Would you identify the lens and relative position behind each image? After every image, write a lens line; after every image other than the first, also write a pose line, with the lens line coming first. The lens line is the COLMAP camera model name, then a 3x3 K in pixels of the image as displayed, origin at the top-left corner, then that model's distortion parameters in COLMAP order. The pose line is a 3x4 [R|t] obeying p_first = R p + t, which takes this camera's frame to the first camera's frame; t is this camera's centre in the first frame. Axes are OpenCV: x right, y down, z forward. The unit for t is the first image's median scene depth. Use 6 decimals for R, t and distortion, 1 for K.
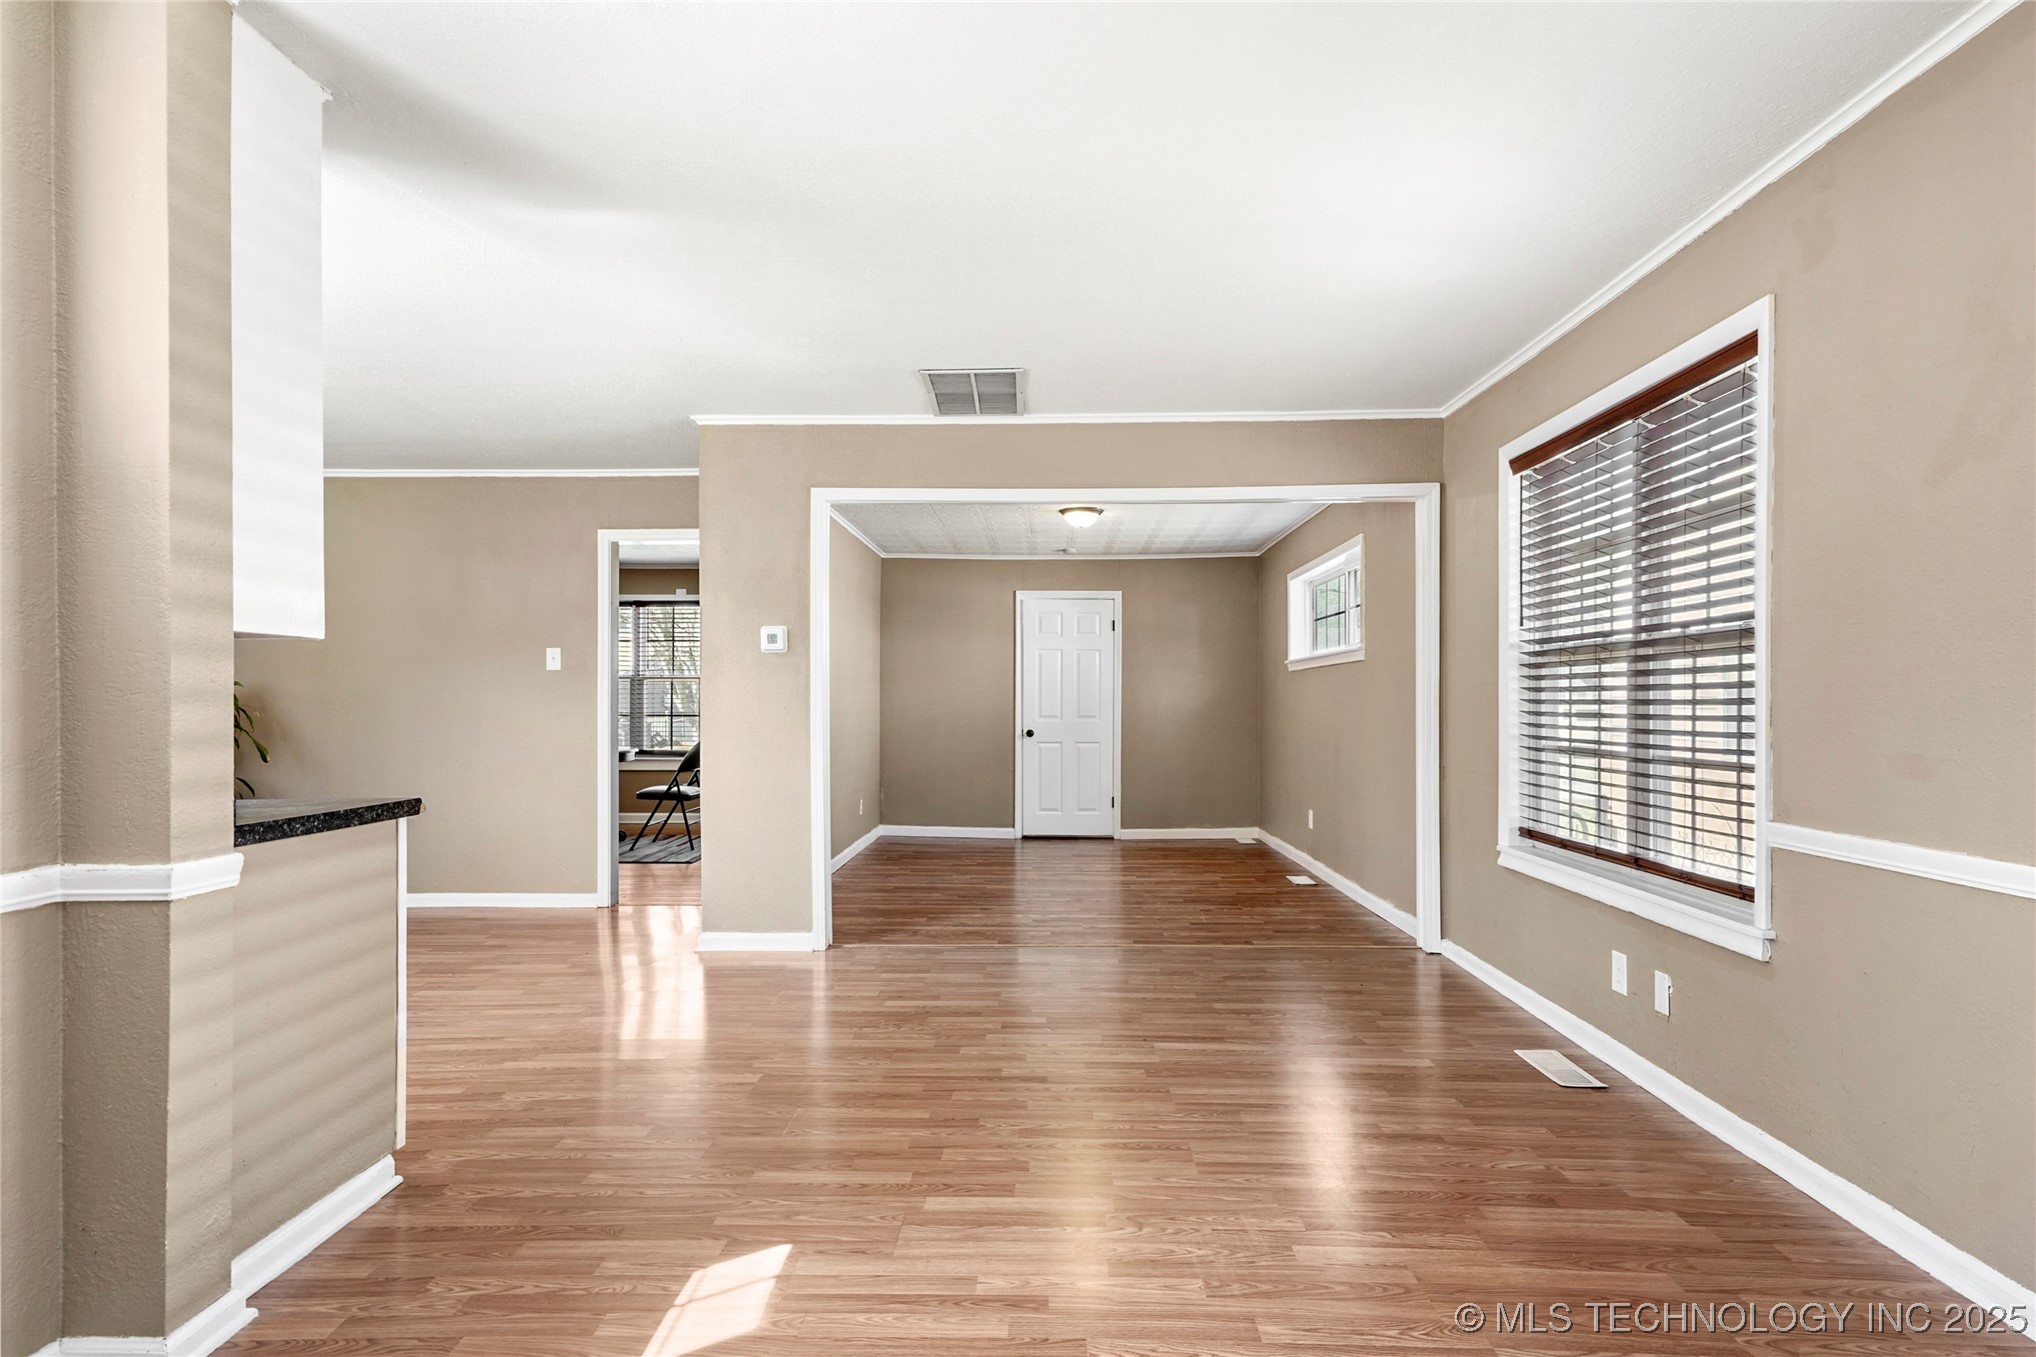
lens RADIAL K [[1077.7, 0, 1029.3], [0, 1077.7, 706.2], [0, 0, 1]] dist [0.003514, 0.000365]
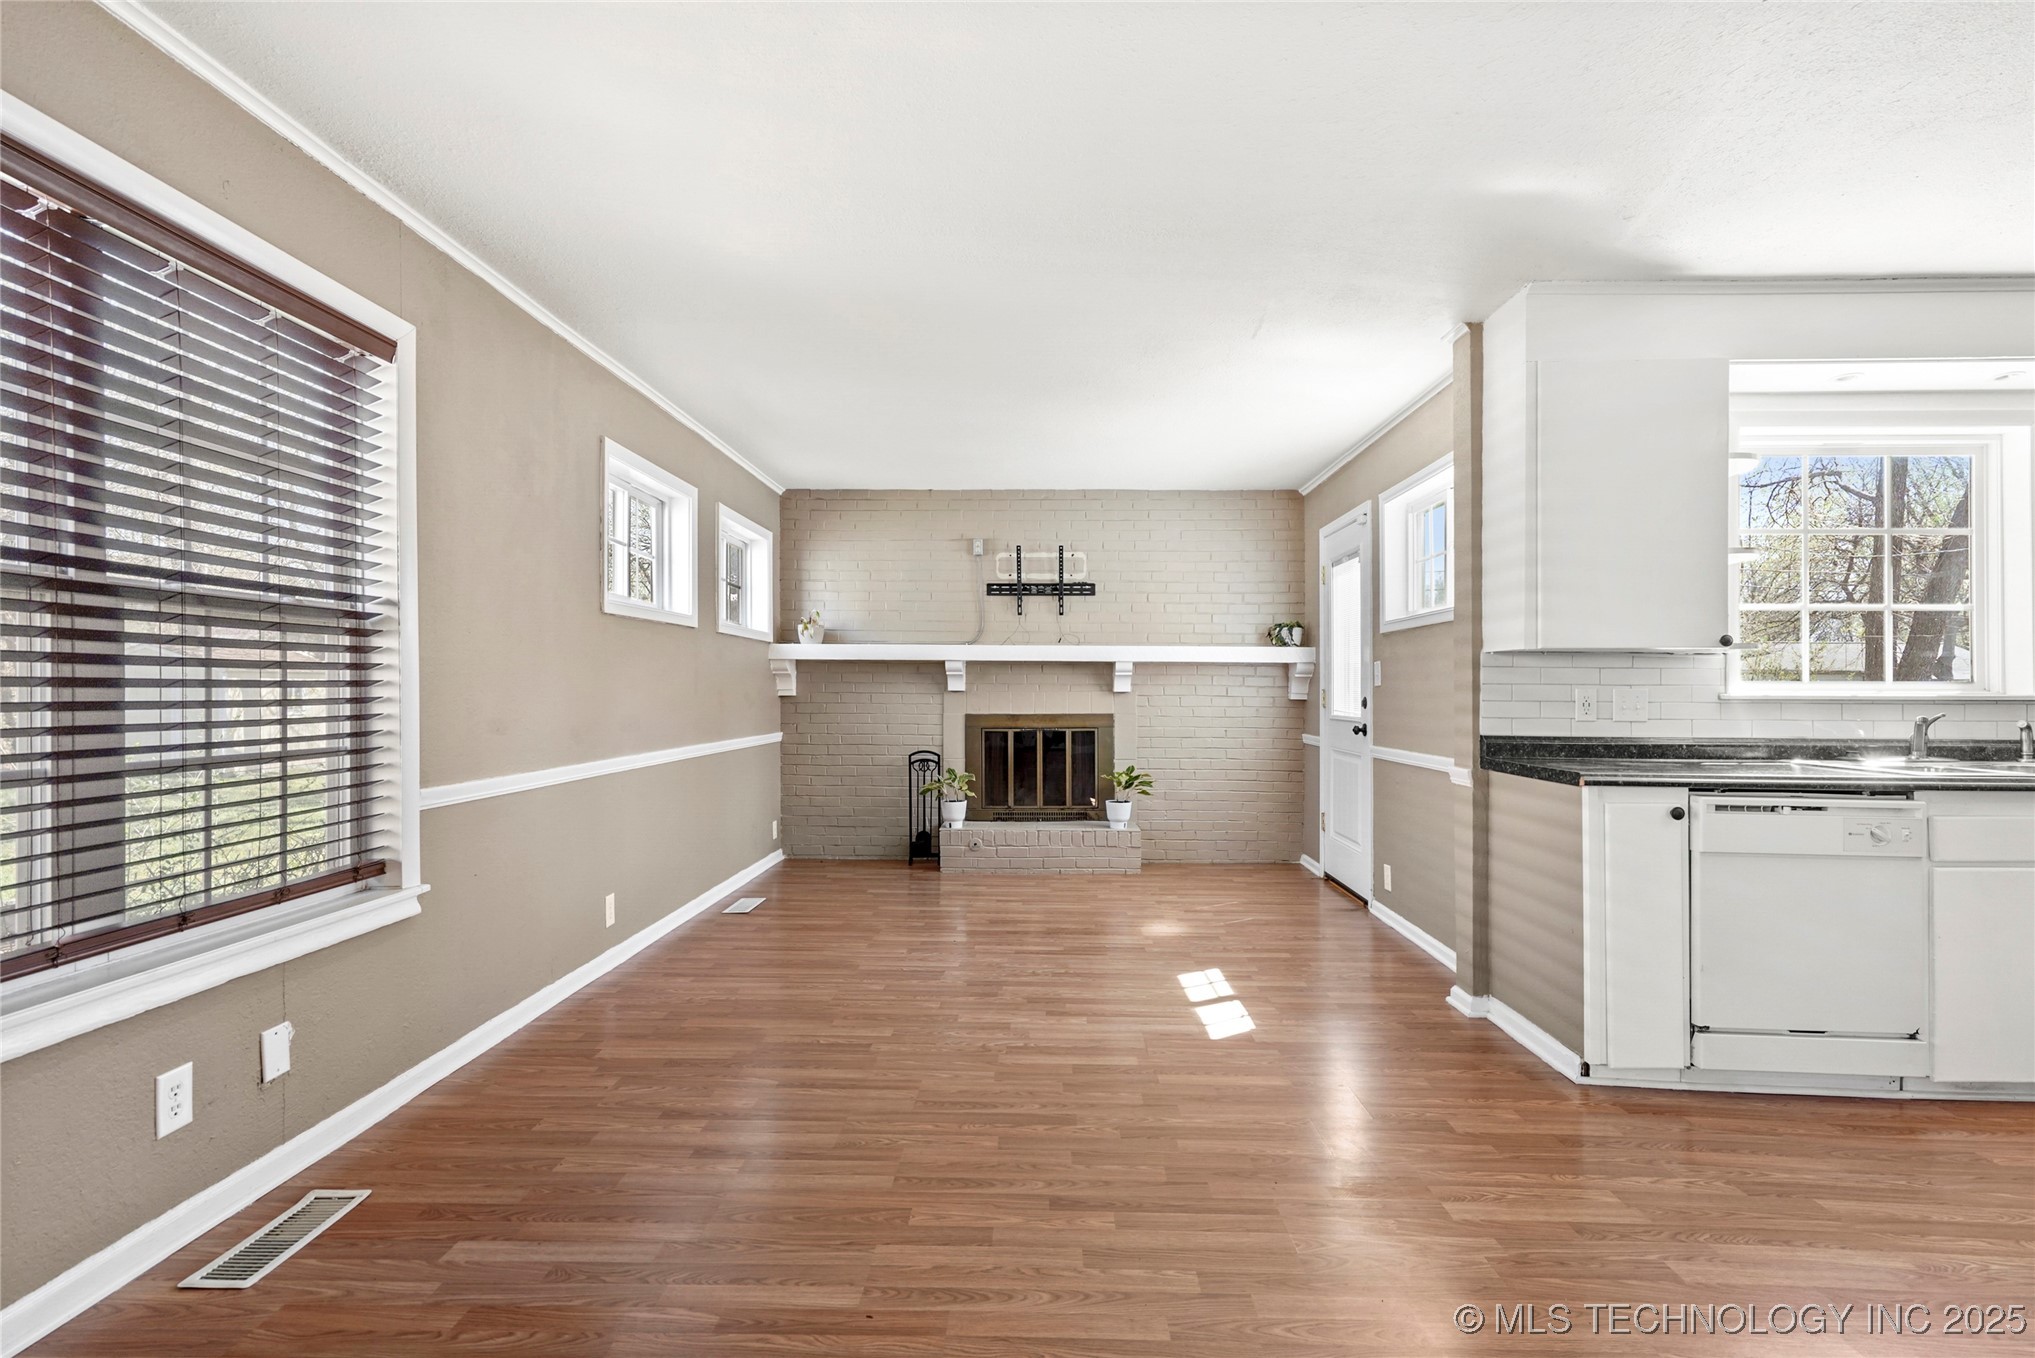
lens RADIAL K [[988.5, 0, 1017.5], [0, 988.5, 679.0], [0, 0, 1]] dist [-0.002870, 0.012453]
pose [[-0.999957, -0.005408, 0.007531, 0.038435], [-0.005439, 0.999977, -0.004048, -0.008008], [-0.007509, -0.004089, -0.999963, 1.821415]]
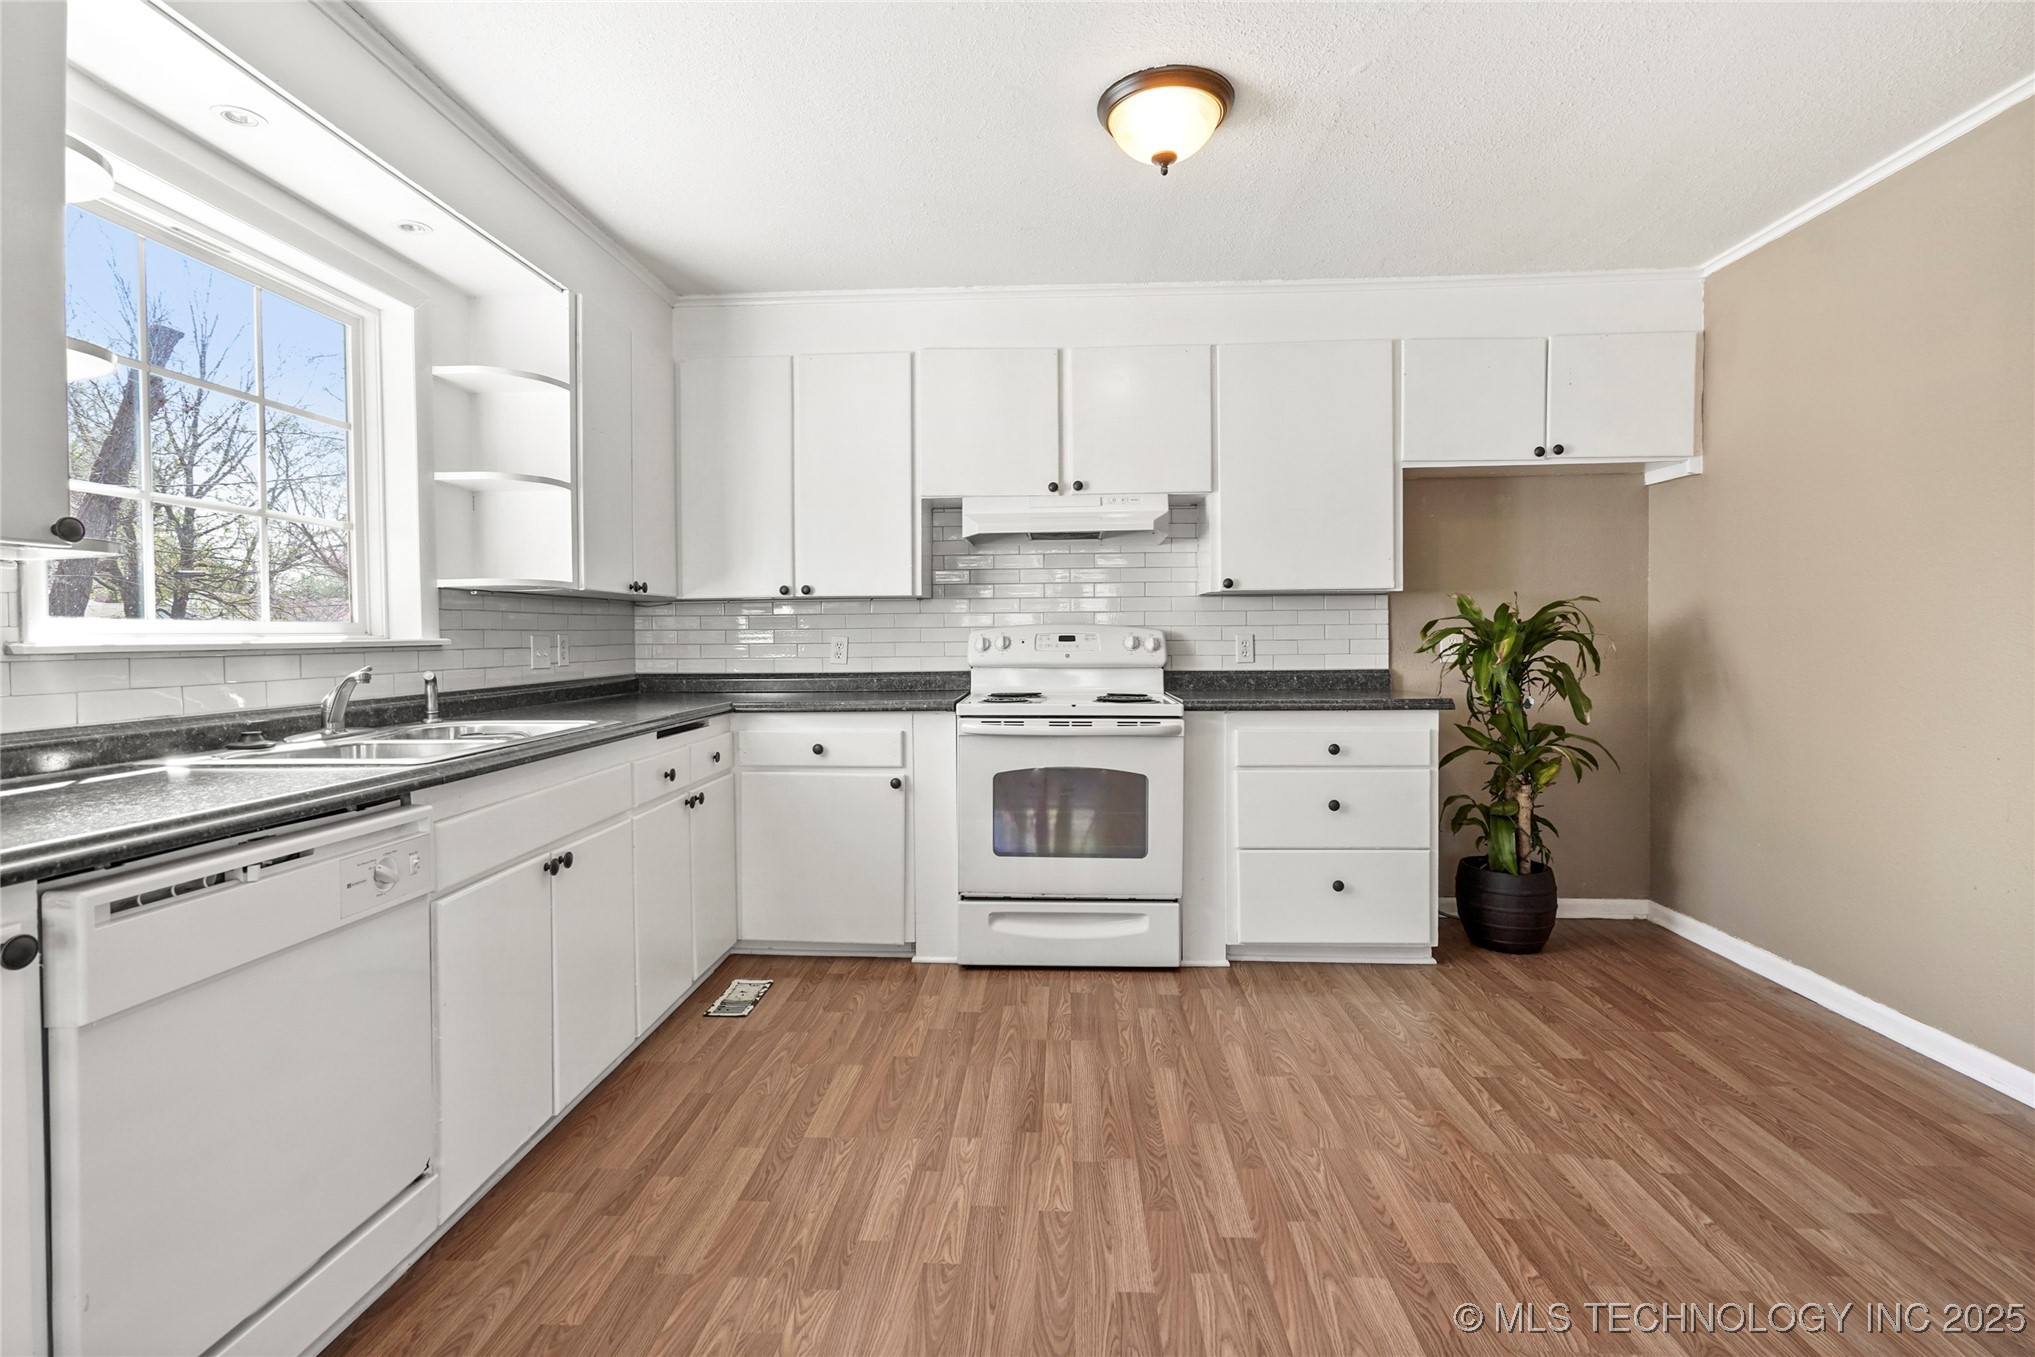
lens RADIAL K [[963.6, 0, 1018.0], [0, 963.6, 657.7], [0, 0, 1]] dist [-0.004896, 0.010327]
pose [[-0.041470, 0.025596, -0.998812, -0.243178], [0.001403, 0.999672, 0.025560, -0.005016], [0.999139, -0.000342, -0.041492, 1.260014]]
